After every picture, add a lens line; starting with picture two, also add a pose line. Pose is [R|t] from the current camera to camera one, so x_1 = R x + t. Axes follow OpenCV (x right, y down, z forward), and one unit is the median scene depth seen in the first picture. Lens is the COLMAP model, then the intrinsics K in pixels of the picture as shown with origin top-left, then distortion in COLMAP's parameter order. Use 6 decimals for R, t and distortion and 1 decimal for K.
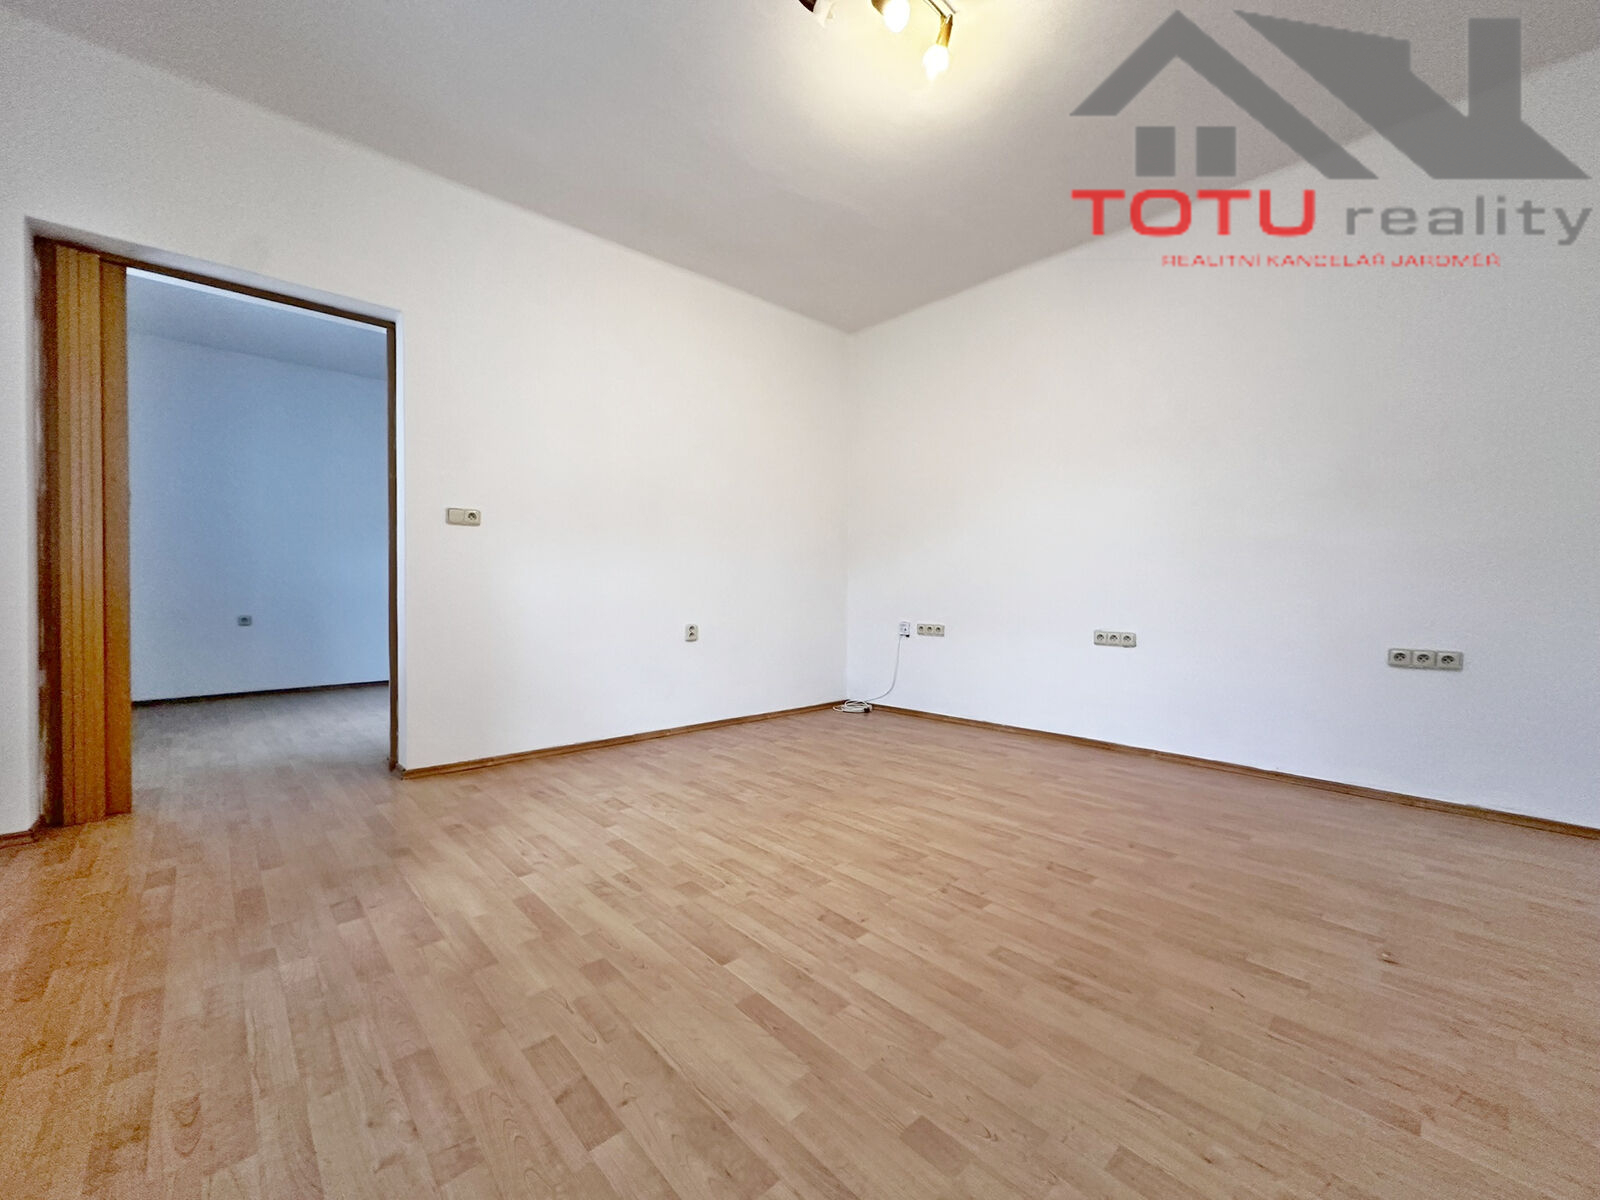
lens RADIAL K [[640.6, 0, 797.0], [0, 640.6, 592.6], [0, 0, 1]] dist [0.001672, -0.000170]
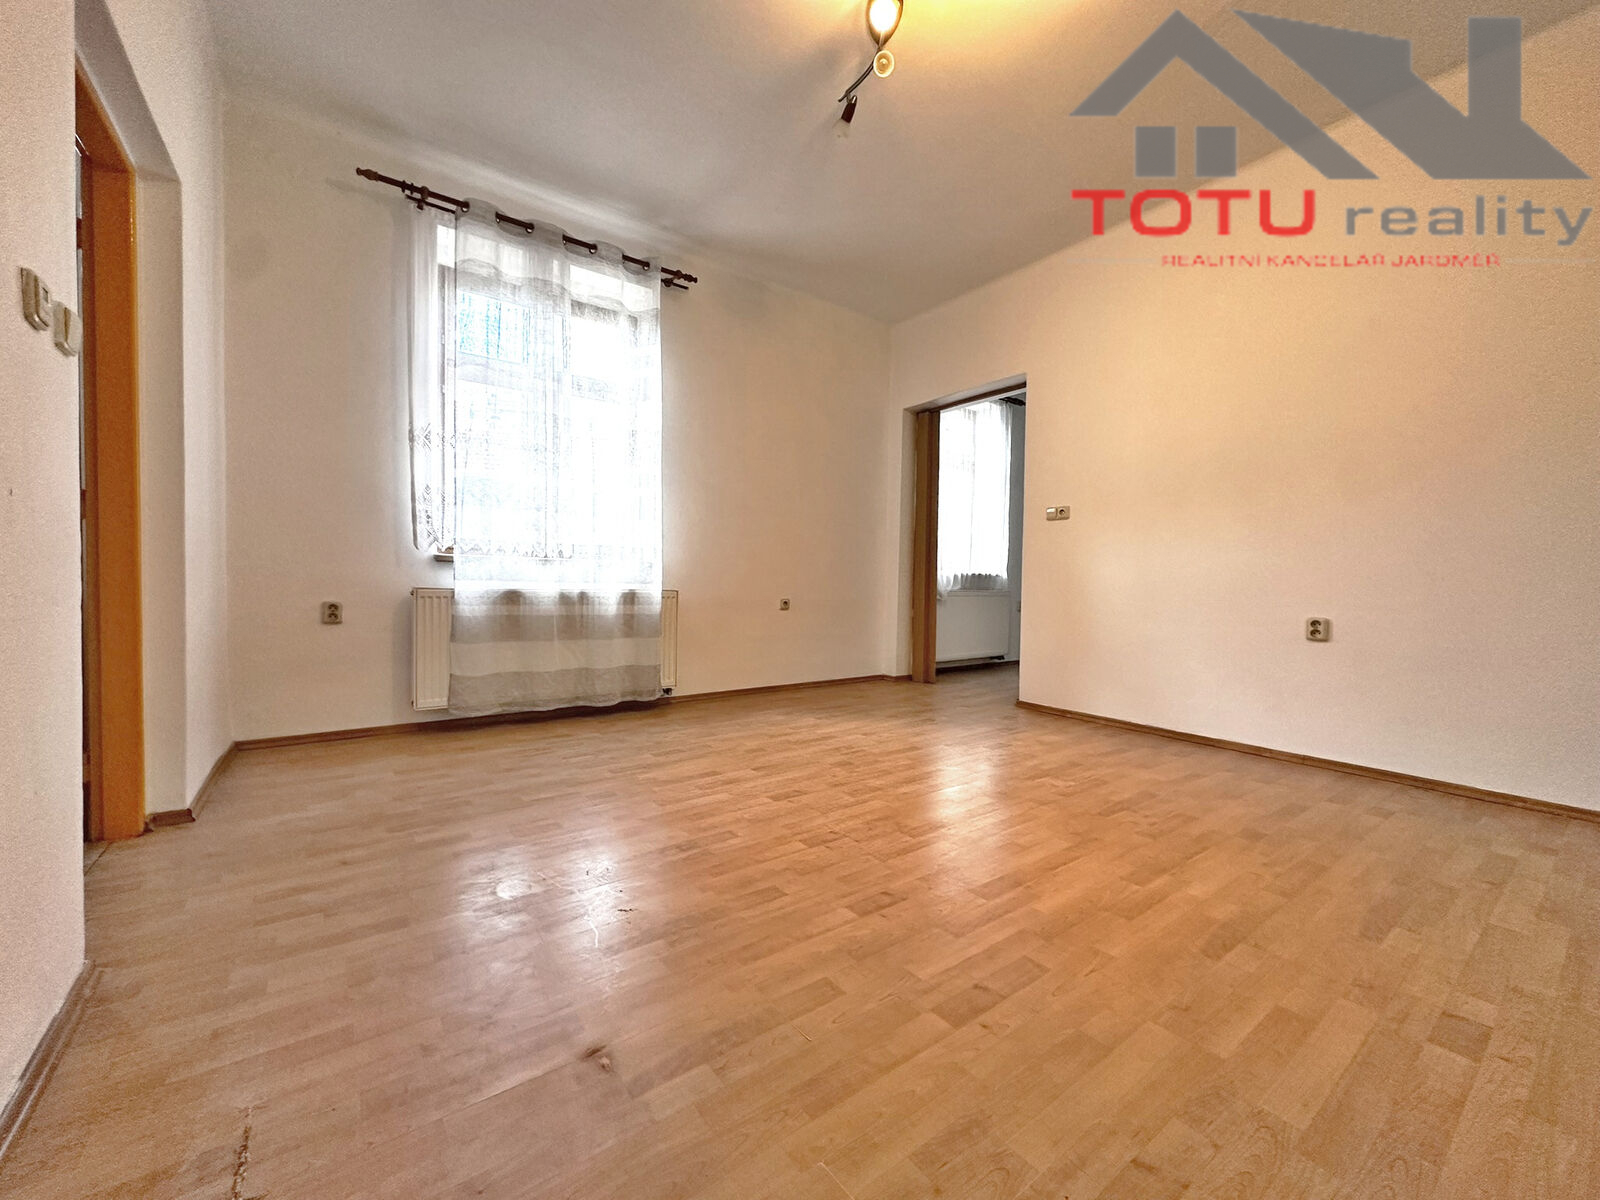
lens RADIAL K [[640.6, 0, 799.1], [0, 640.6, 593.2], [0, 0, 1]] dist [0.001672, -0.000170]
pose [[-0.118448, 0.012949, -0.992876, 1.198656], [-0.022020, 0.999635, 0.015664, 0.044587], [0.992716, 0.023718, -0.118120, 0.977704]]
